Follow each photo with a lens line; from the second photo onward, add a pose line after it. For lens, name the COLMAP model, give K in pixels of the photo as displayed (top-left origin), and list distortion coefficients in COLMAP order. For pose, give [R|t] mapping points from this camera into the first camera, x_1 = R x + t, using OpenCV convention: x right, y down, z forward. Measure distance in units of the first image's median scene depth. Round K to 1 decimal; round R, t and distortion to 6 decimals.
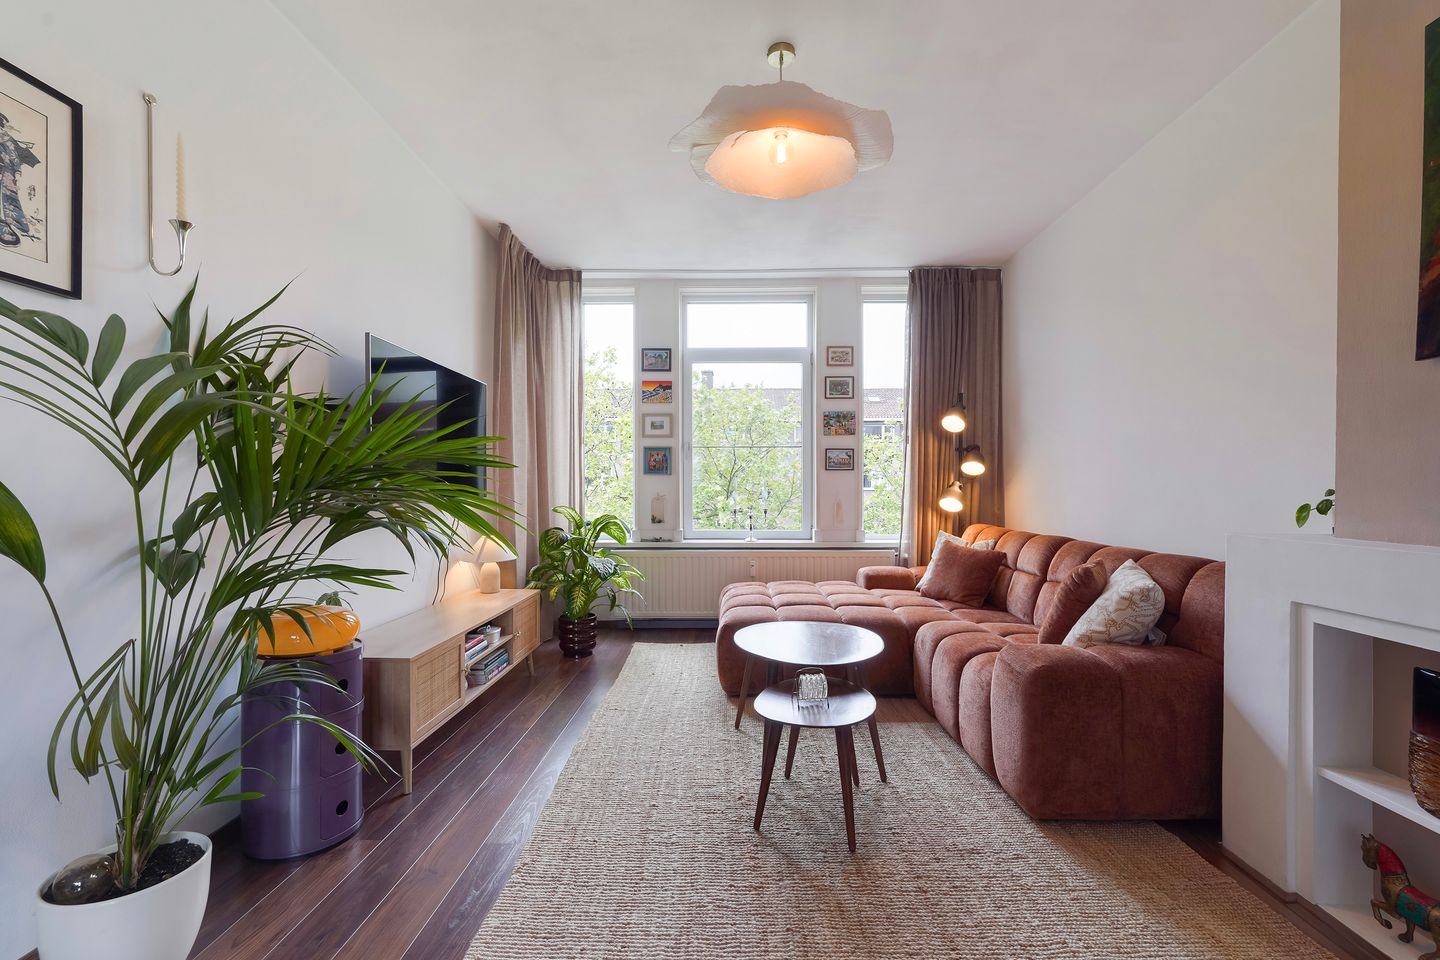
lens RADIAL K [[641.9, 0, 723.1], [0, 641.9, 497.8], [0, 0, 1]] dist [-0.023922, 0.010408]
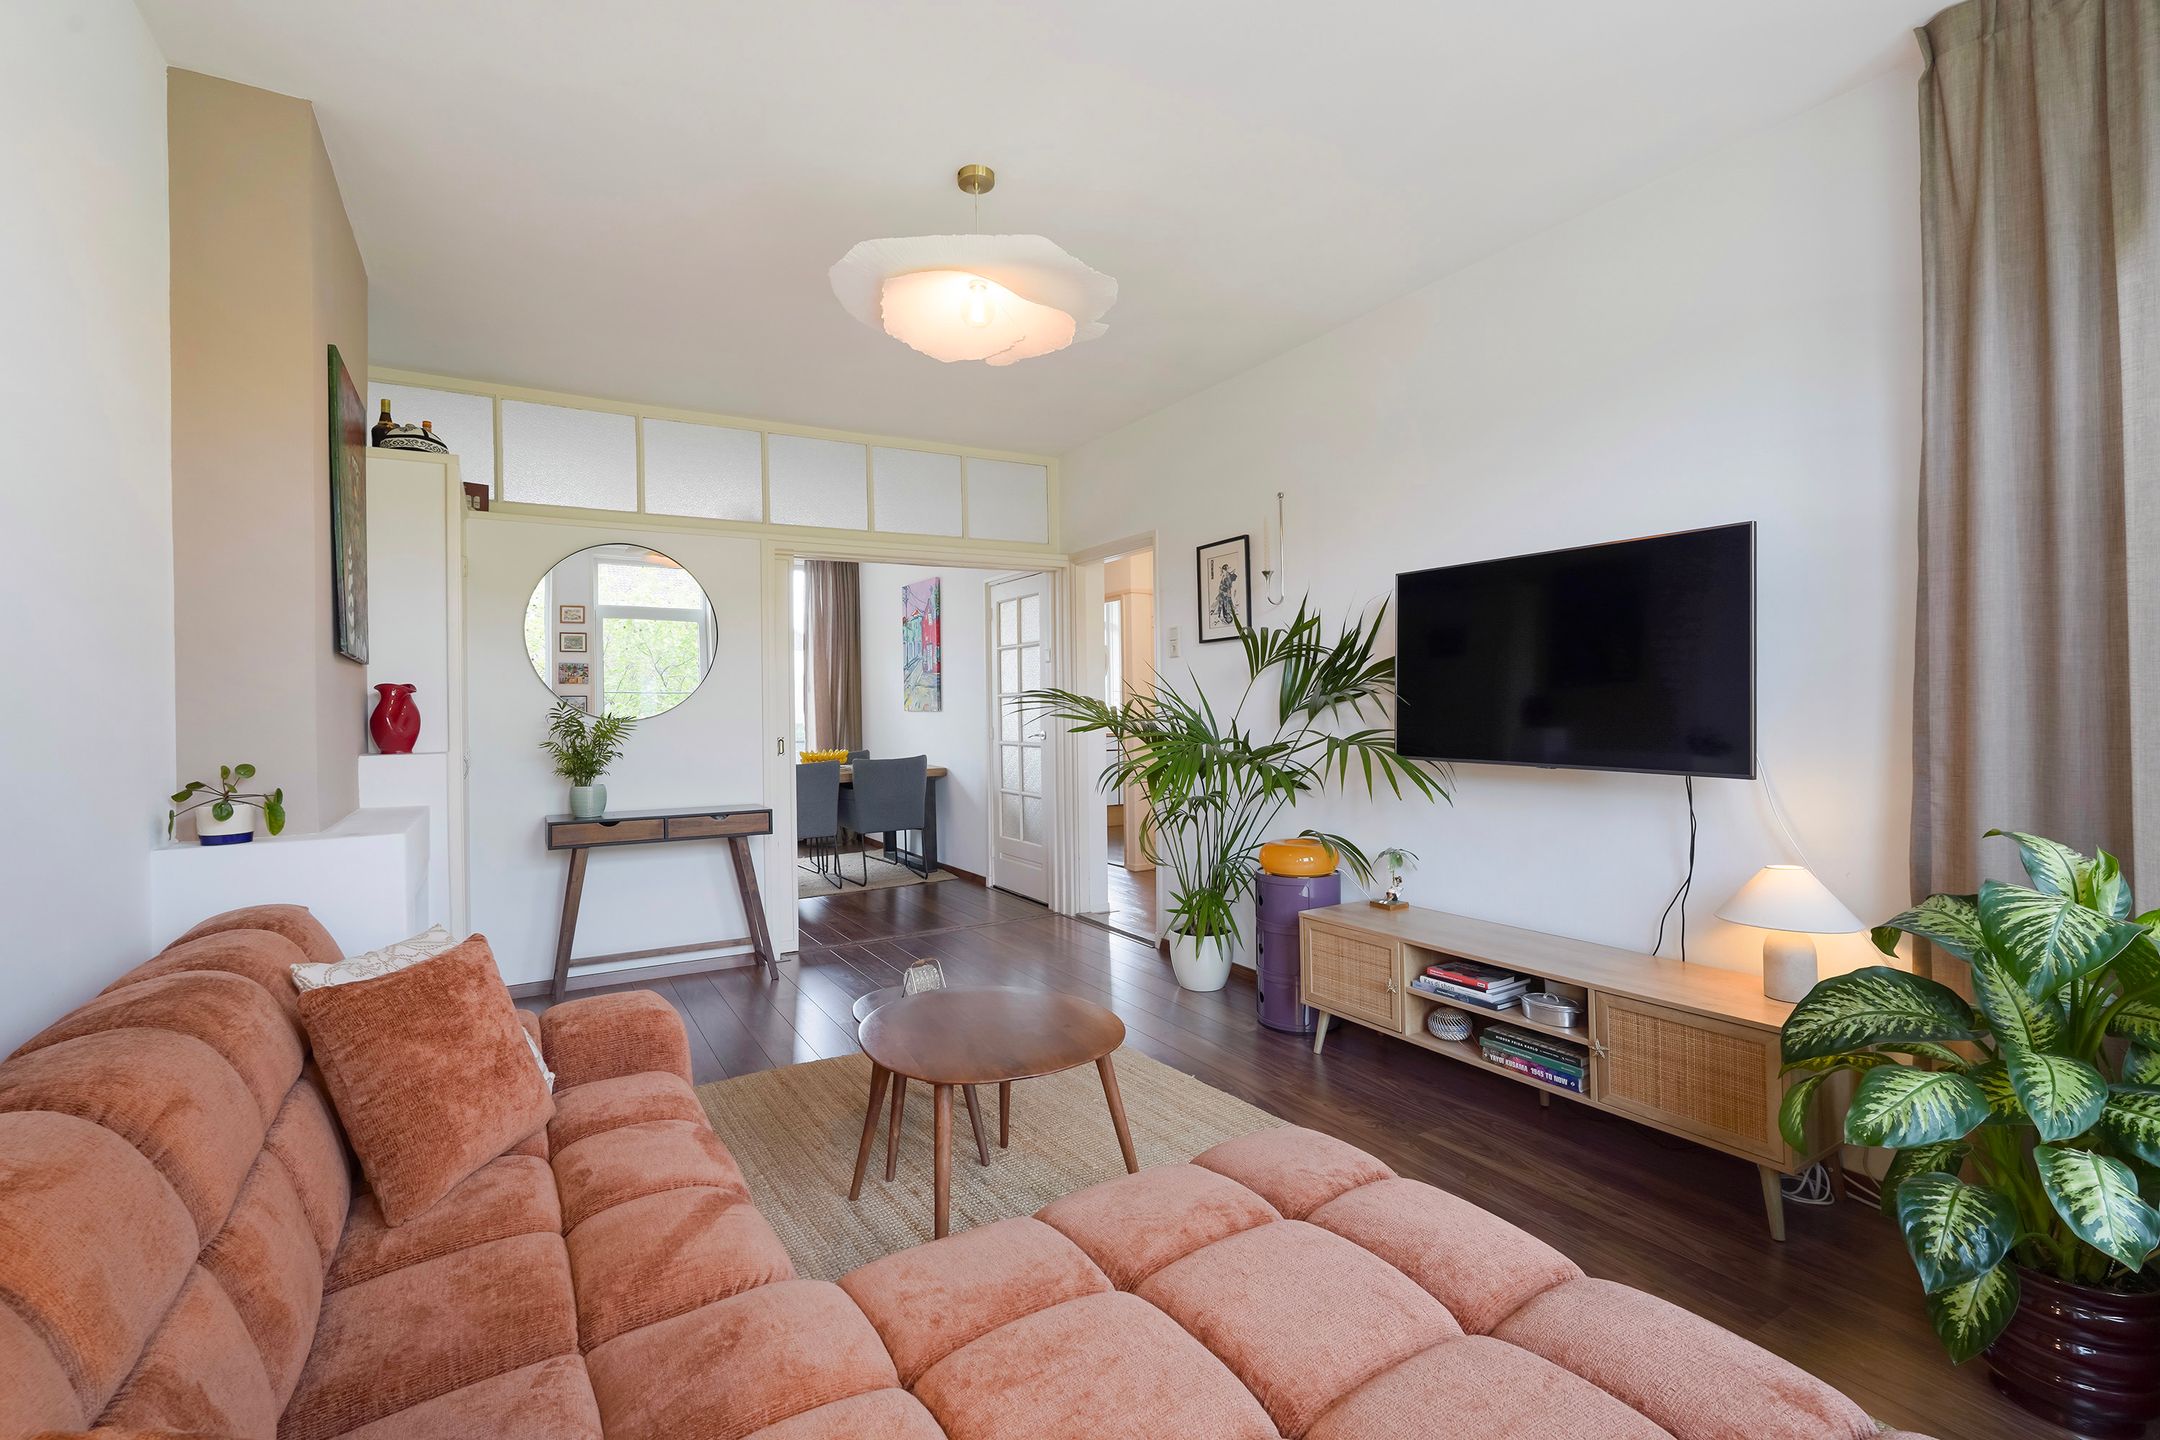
lens RADIAL K [[976.6, 0, 1070.3], [0, 976.6, 705.0], [0, 0, 1]] dist [-0.021061, 0.010271]
pose [[-0.854377, 0.007545, -0.519599, 0.334348], [0.005280, 0.999969, 0.005840, -0.048113], [0.519627, 0.002246, -0.854390, 1.142701]]
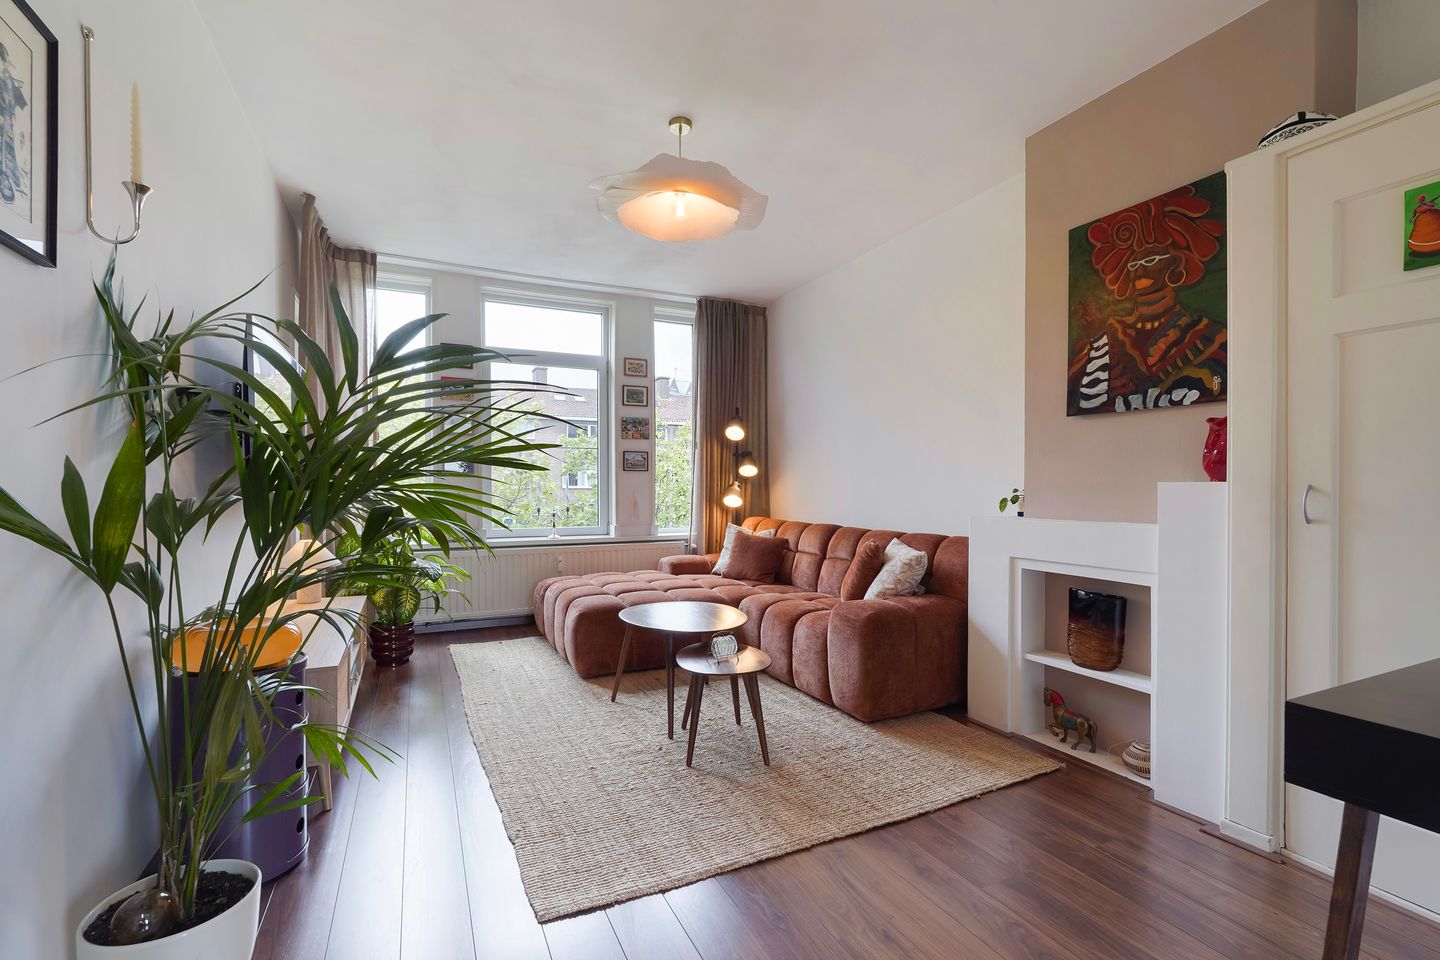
lens RADIAL K [[641.9, 0, 723.1], [0, 641.9, 497.8], [0, 0, 1]] dist [-0.023922, 0.010408]
pose [[0.891636, -0.007311, 0.452693, -0.215588], [0.006083, 0.999973, 0.004169, -0.000514], [-0.452711, -0.000963, 0.891657, -0.060403]]
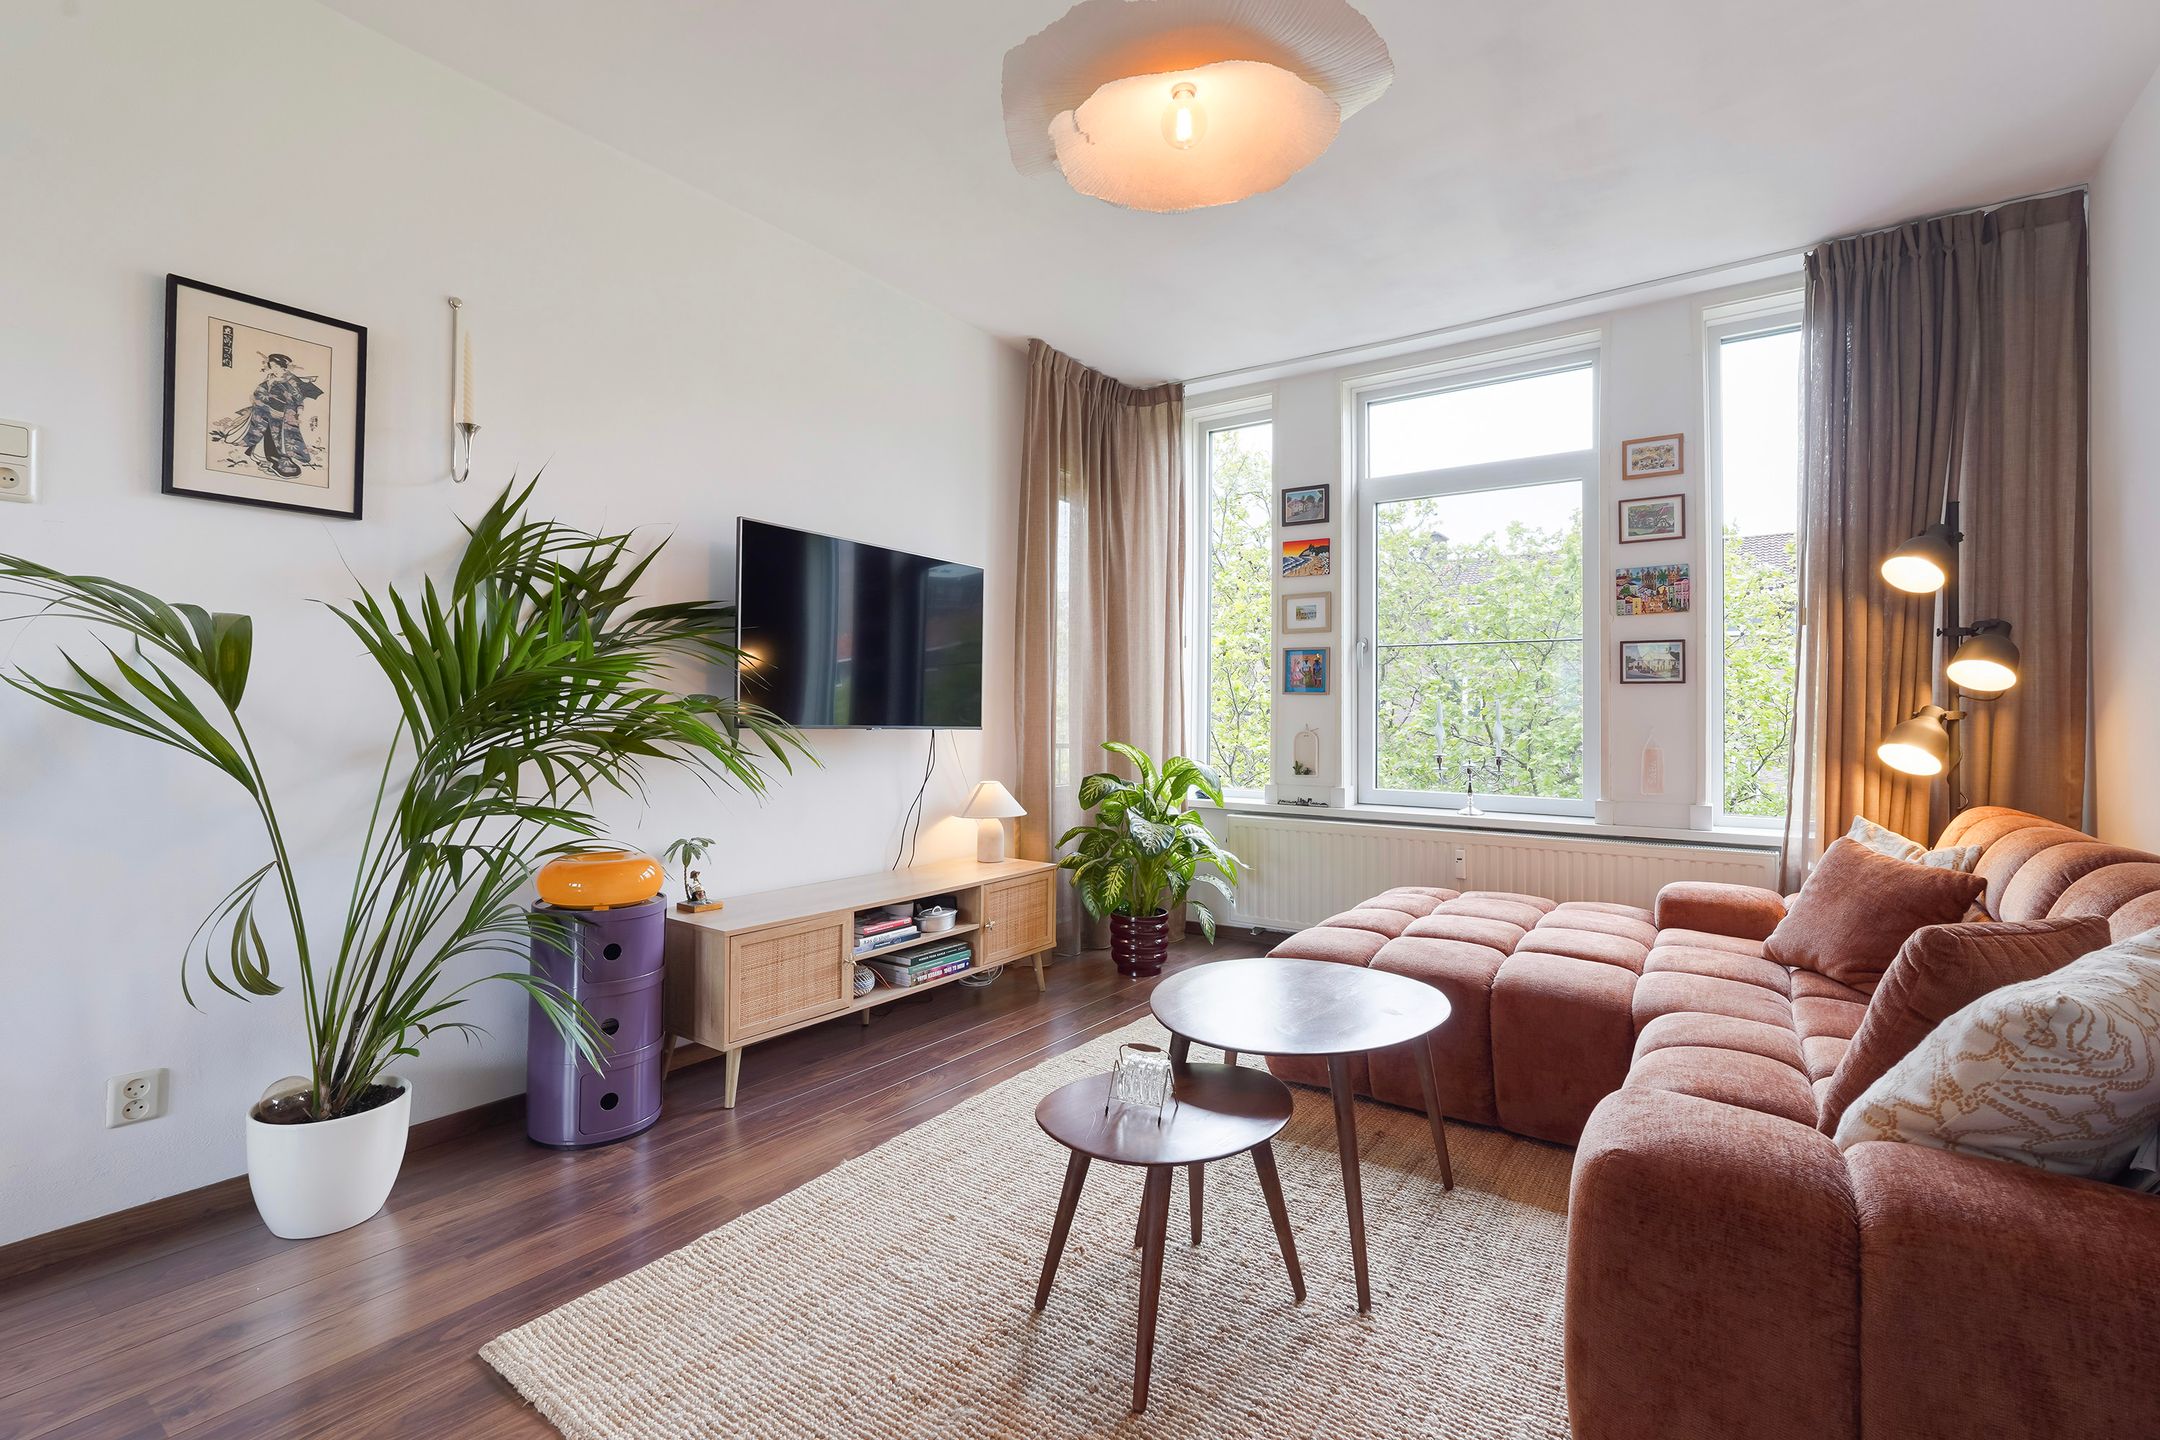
lens RADIAL K [[976.6, 0, 1070.3], [0, 976.6, 705.0], [0, 0, 1]] dist [-0.021061, 0.010271]
pose [[0.823336, 0.000531, -0.567554, 0.278365], [-0.016522, 0.999598, -0.023032, -0.001329], [0.567314, 0.028340, 0.823014, 0.137891]]
